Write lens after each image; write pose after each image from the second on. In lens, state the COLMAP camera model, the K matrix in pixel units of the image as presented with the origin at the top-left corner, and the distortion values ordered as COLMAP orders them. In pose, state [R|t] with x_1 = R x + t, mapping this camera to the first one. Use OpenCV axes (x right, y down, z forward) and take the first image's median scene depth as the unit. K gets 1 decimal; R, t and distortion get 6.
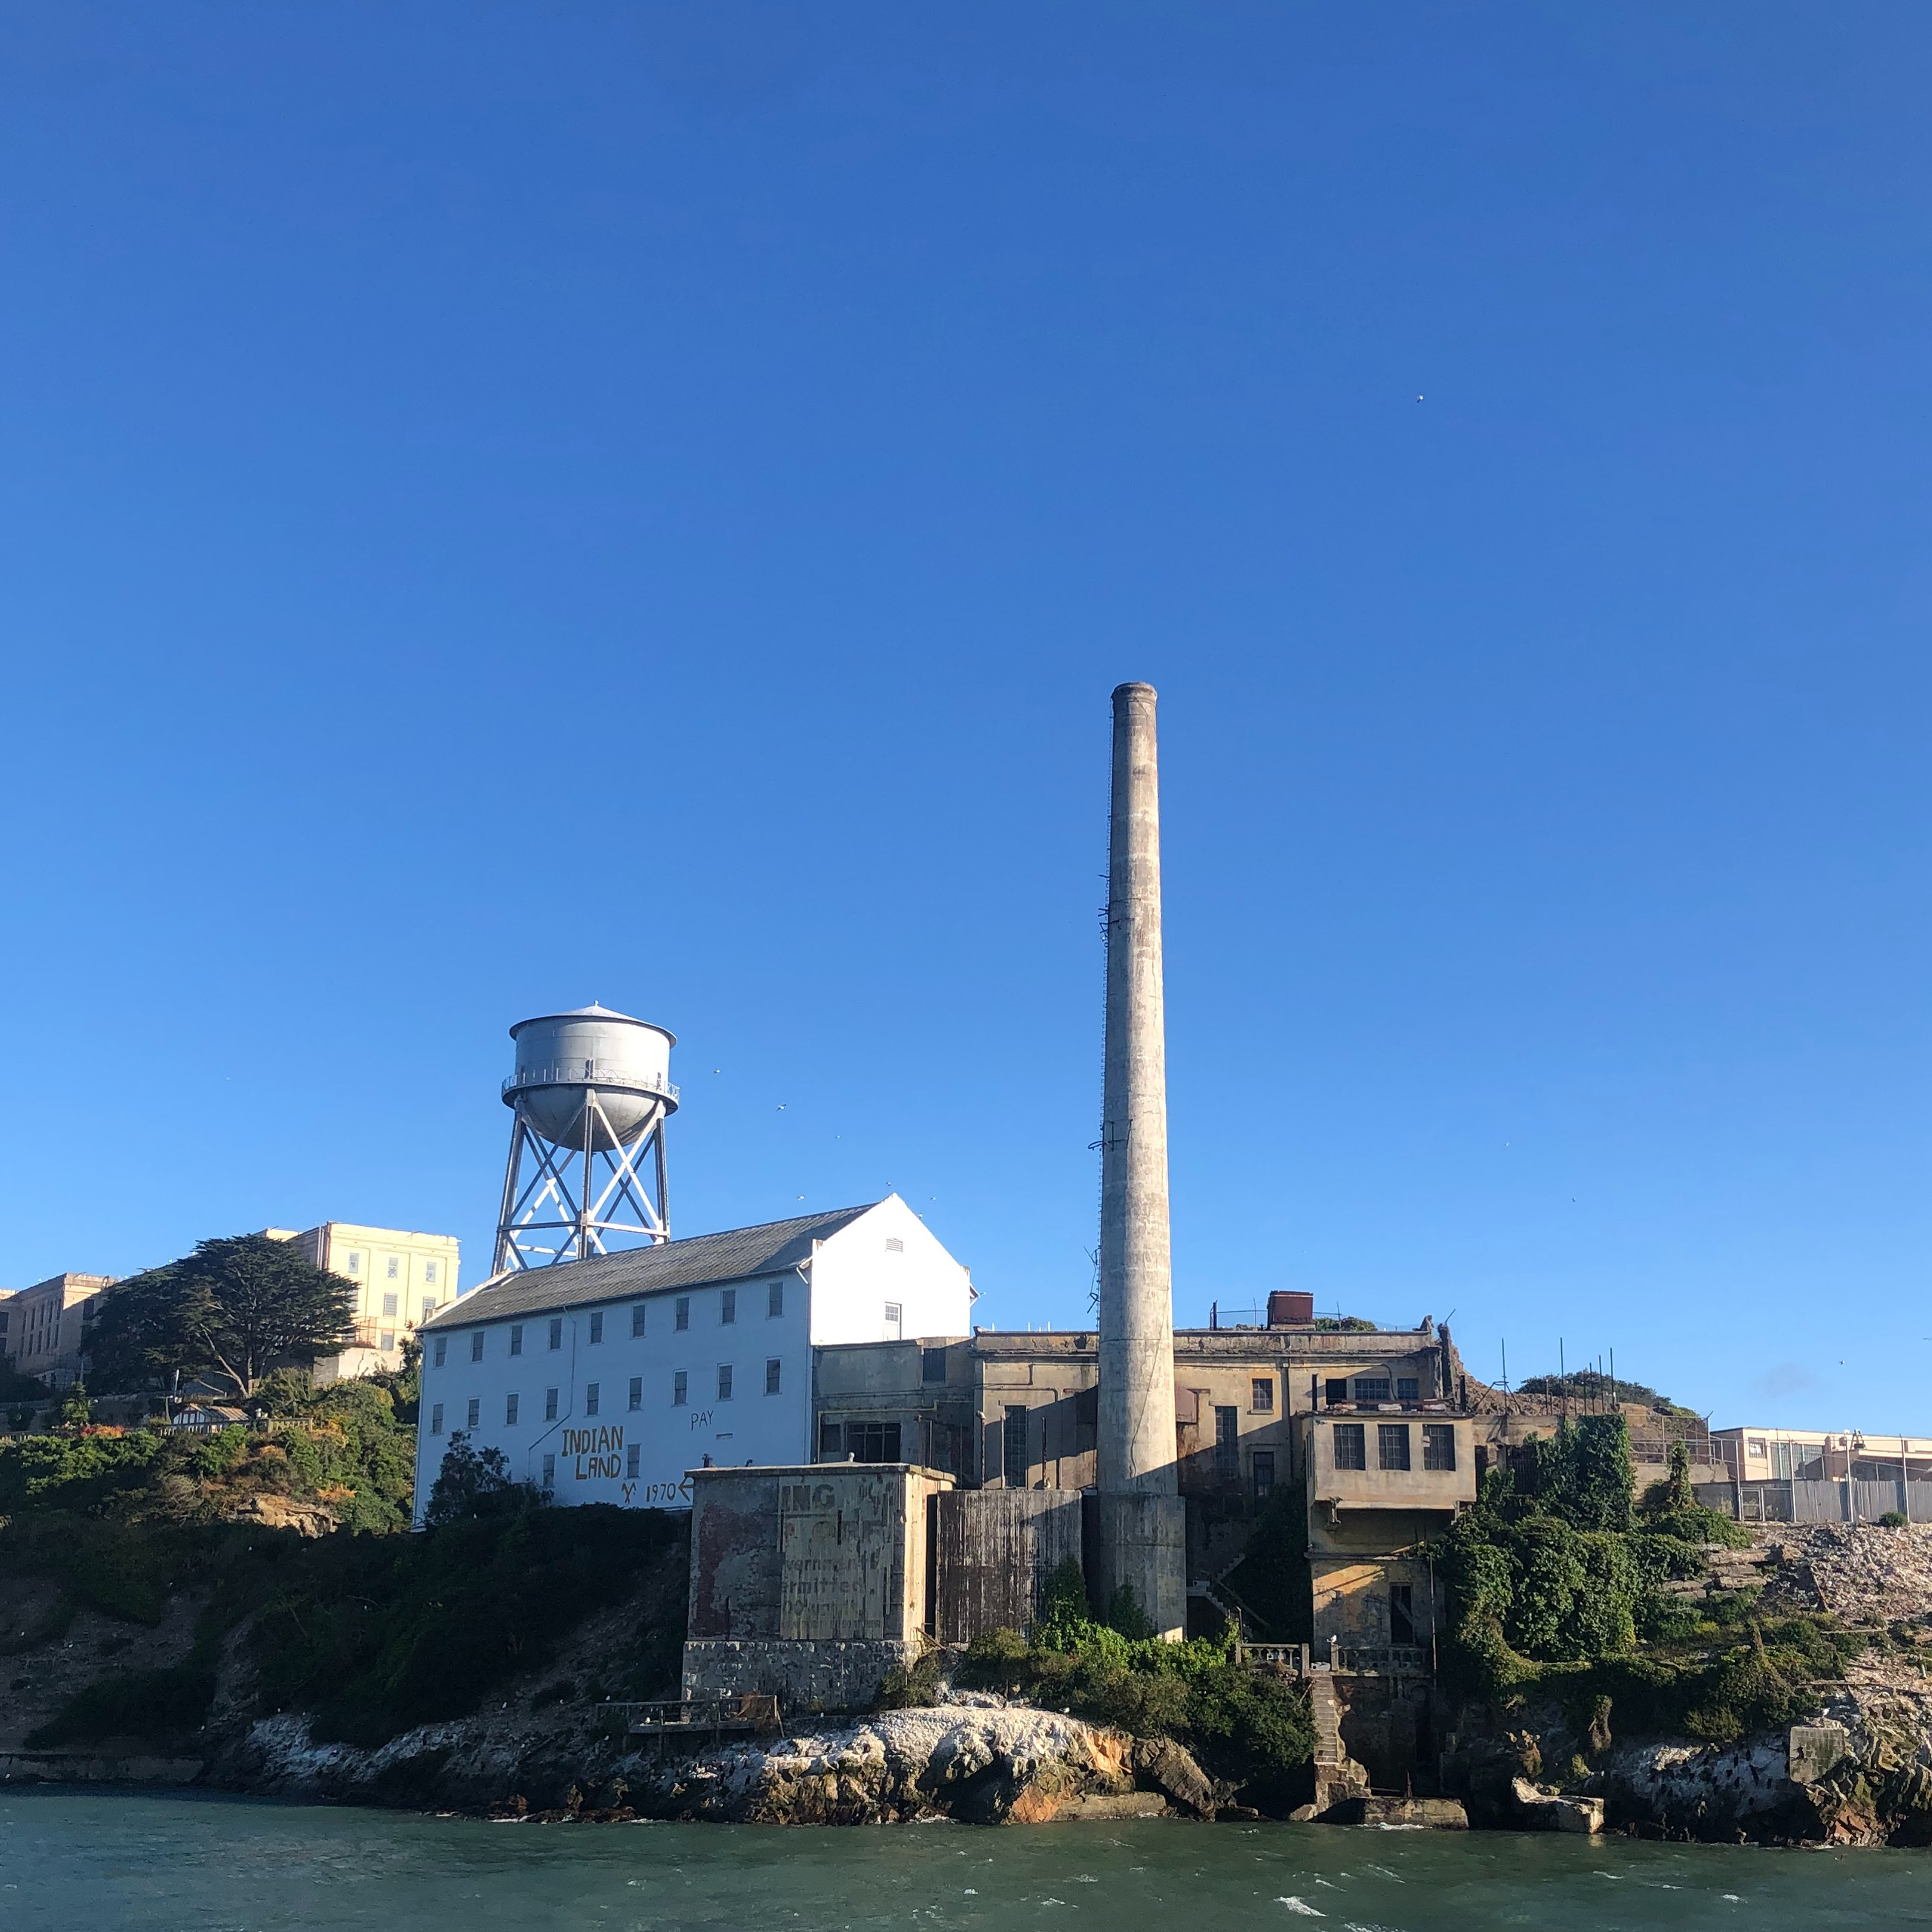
lens RADIAL K [[2352.3, 0, 1009.3], [0, 2352.3, 1236.4], [0, 0, 1]] dist [0.228093, -0.710343]
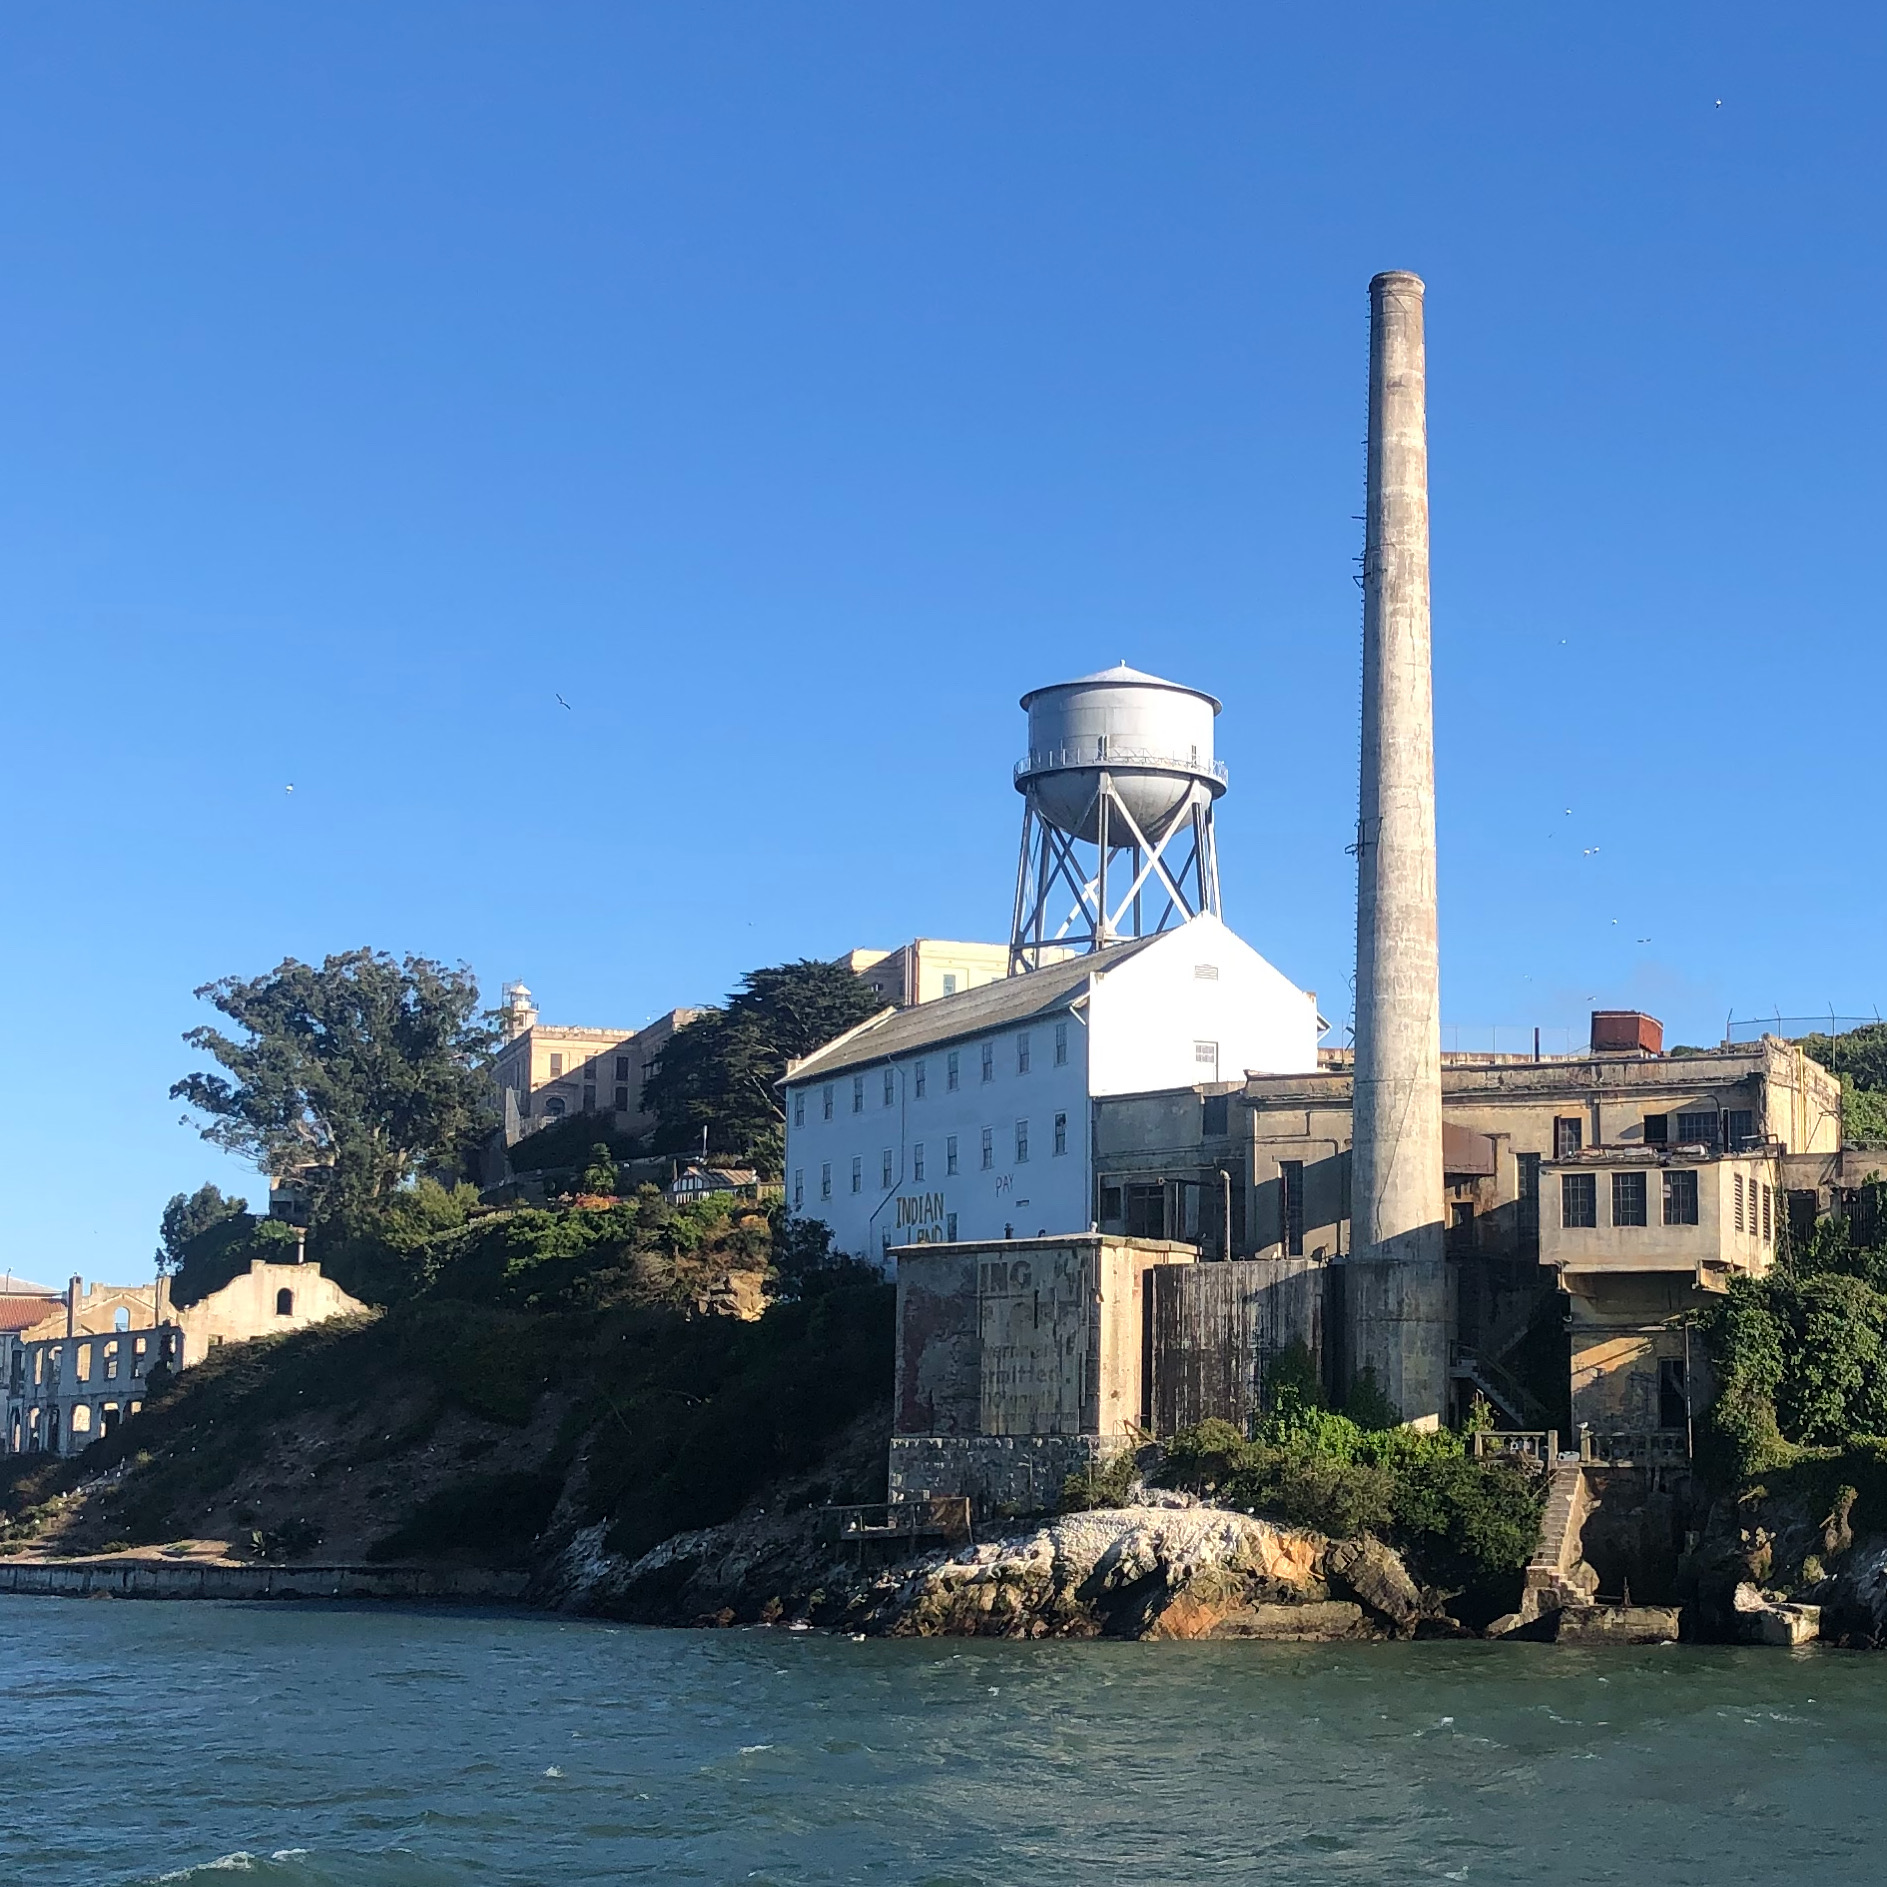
lens RADIAL K [[3134.6, 0, 1362.8], [0, 3134.6, 1161.7], [0, 0, 1]] dist [0.394998, -1.995015]
pose [[0.969936, -0.034478, -0.240907, 0.315295], [0.054821, 0.995425, 0.078257, -0.015950], [0.237107, -0.089110, 0.967388, -0.096606]]
